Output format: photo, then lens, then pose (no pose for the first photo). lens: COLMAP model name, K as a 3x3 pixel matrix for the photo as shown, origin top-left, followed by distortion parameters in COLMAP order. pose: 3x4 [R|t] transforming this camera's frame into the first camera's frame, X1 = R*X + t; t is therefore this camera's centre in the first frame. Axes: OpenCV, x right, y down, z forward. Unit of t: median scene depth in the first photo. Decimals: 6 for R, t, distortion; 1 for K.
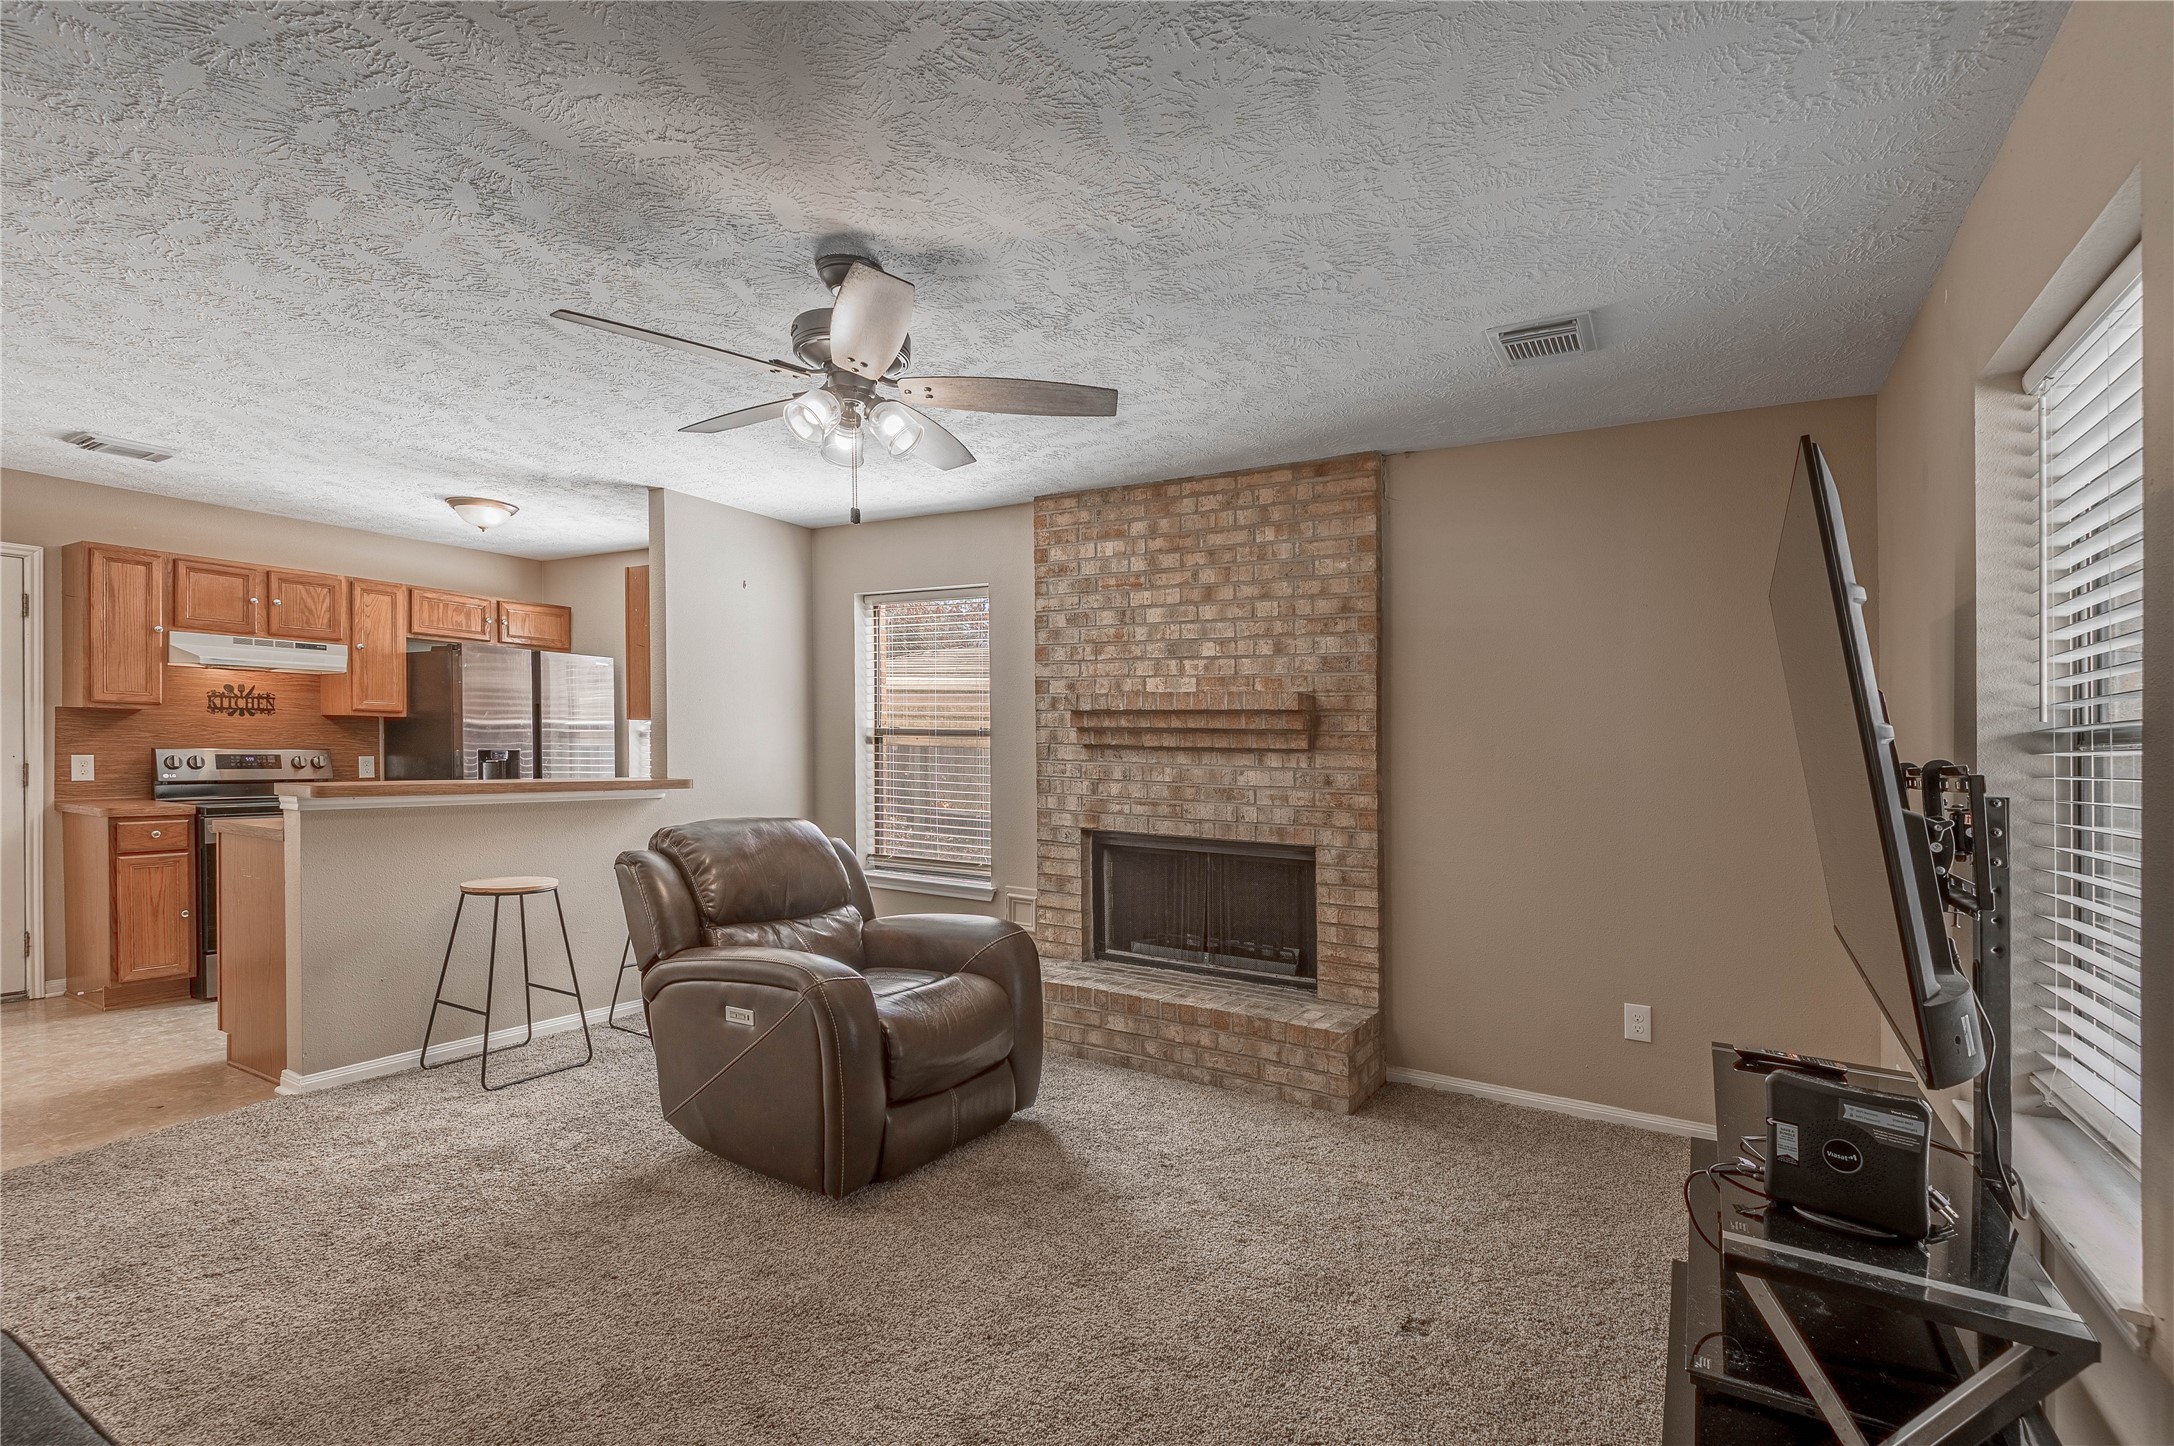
lens RADIAL K [[984.4, 0, 1124.6], [0, 984.4, 767.5], [0, 0, 1]] dist [0.006297, -0.007767]
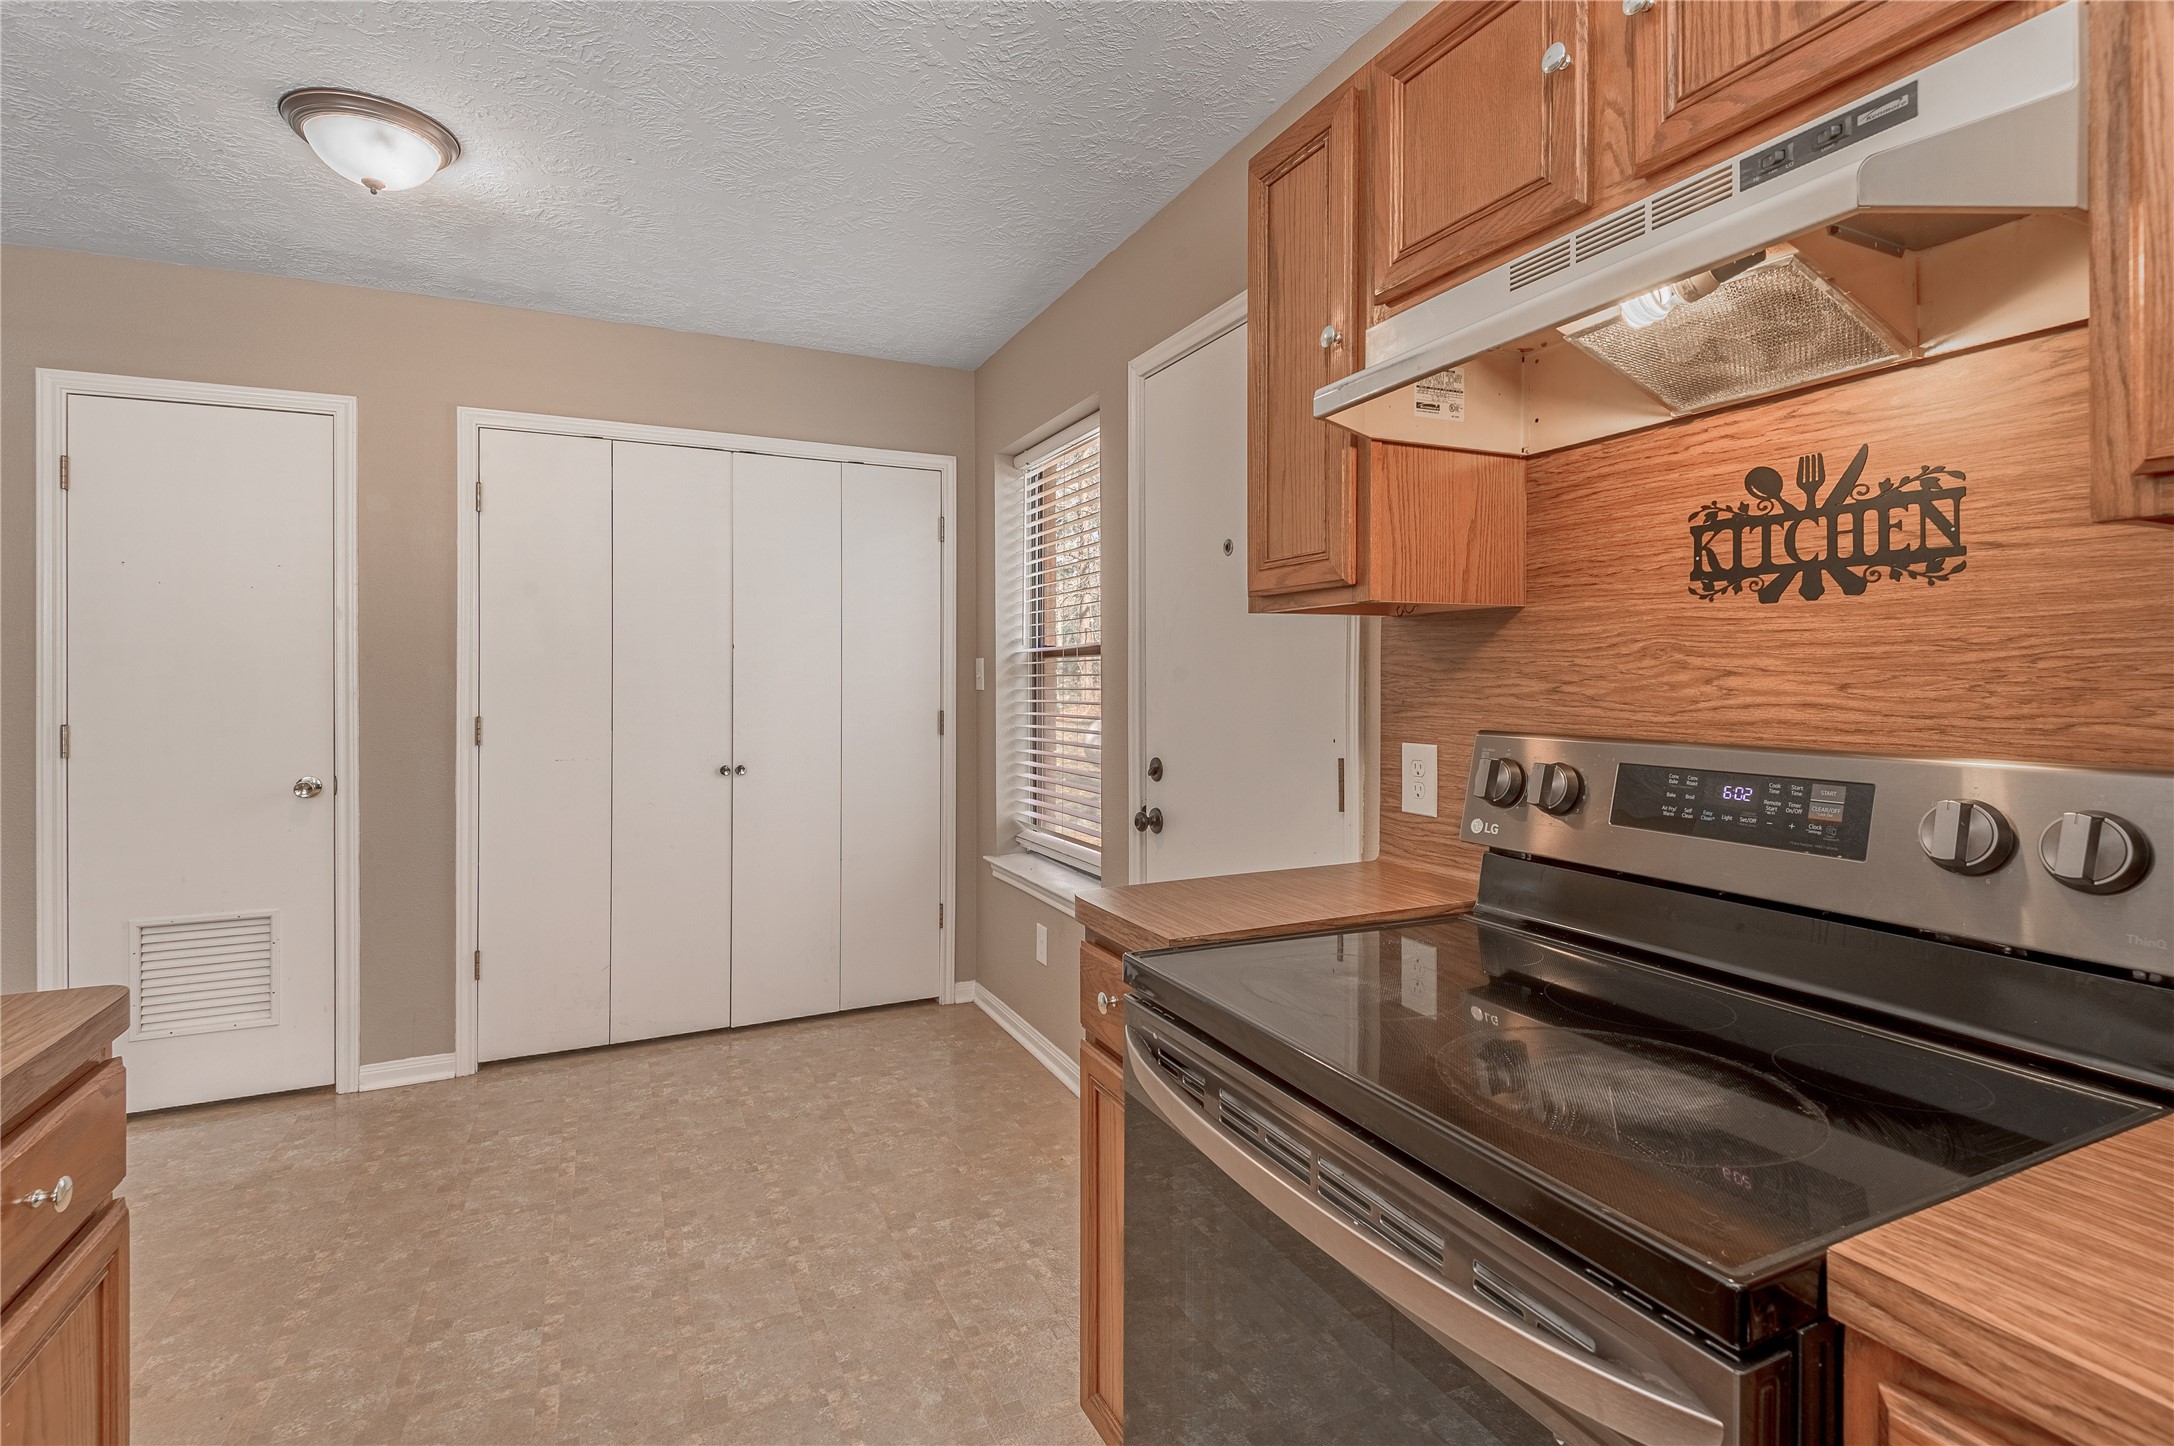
lens RADIAL K [[984.4, 0, 1037.9], [0, 984.4, 668.9], [0, 0, 1]] dist [0.006297, -0.007767]
pose [[-0.608134, -0.026939, -0.793377, -0.735368], [-0.032411, 0.999433, -0.009092, -0.034467], [0.793173, 0.020185, -0.608662, 1.186258]]
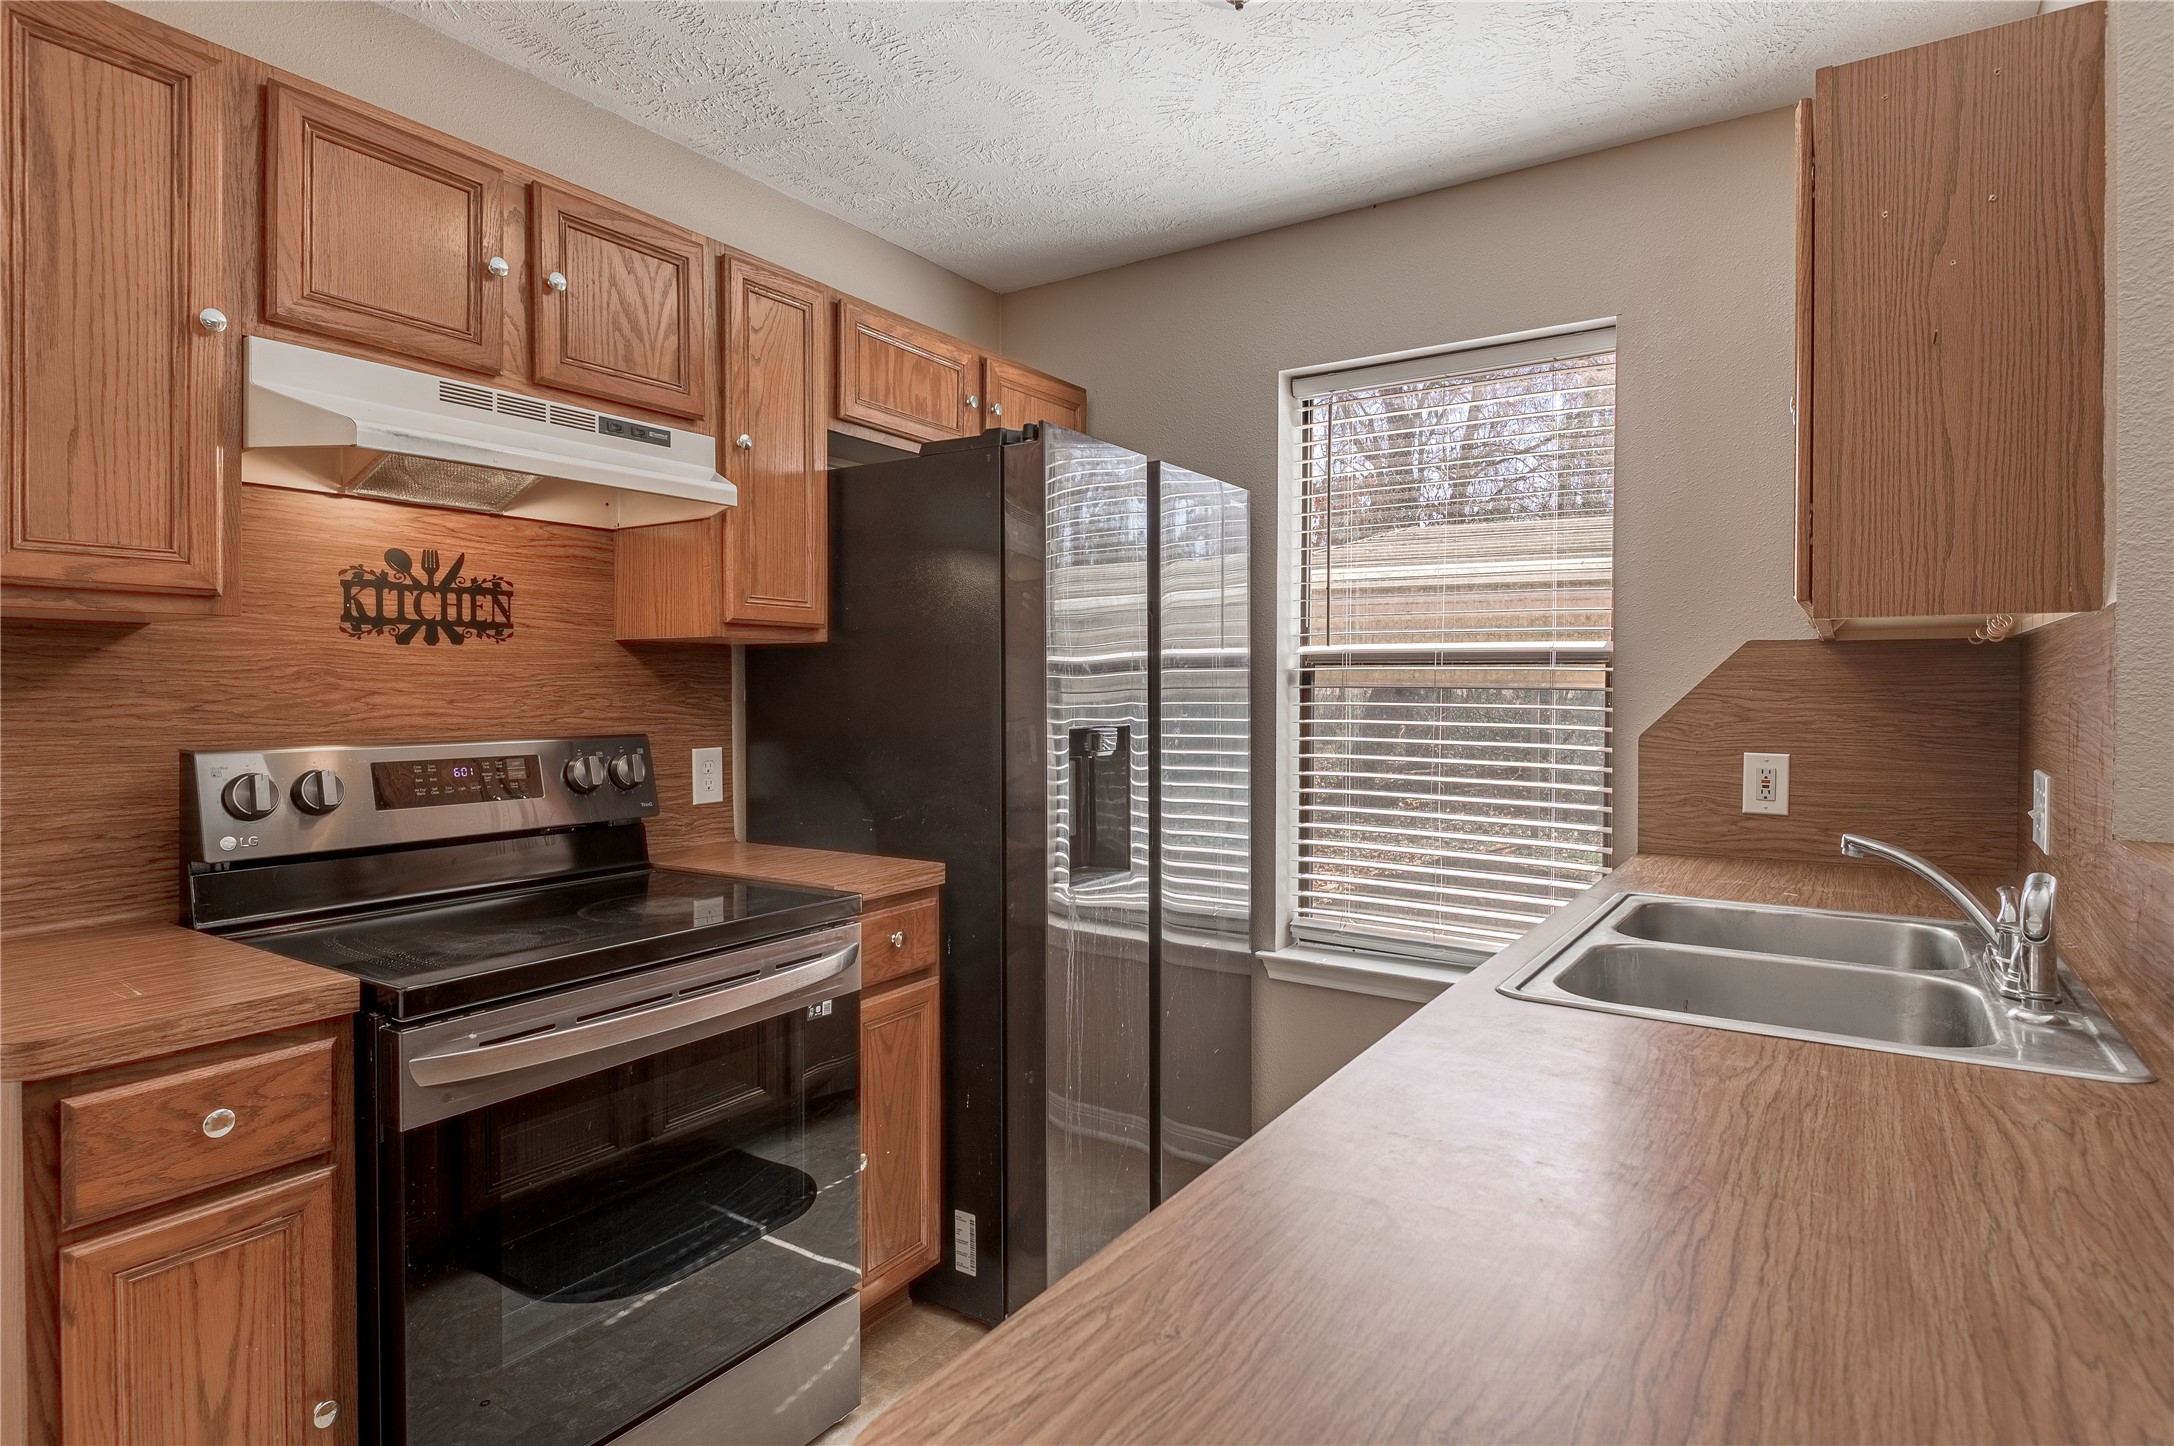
lens RADIAL K [[1129.4, 0, 1139.2], [0, 1129.4, 700.9], [0, 0, 1]] dist [0.004333, -0.006147]
pose [[0.998517, -0.018754, -0.051108, -0.757656], [0.017927, 0.999702, -0.016583, -0.026486], [0.051404, 0.015642, 0.998555, 0.747461]]
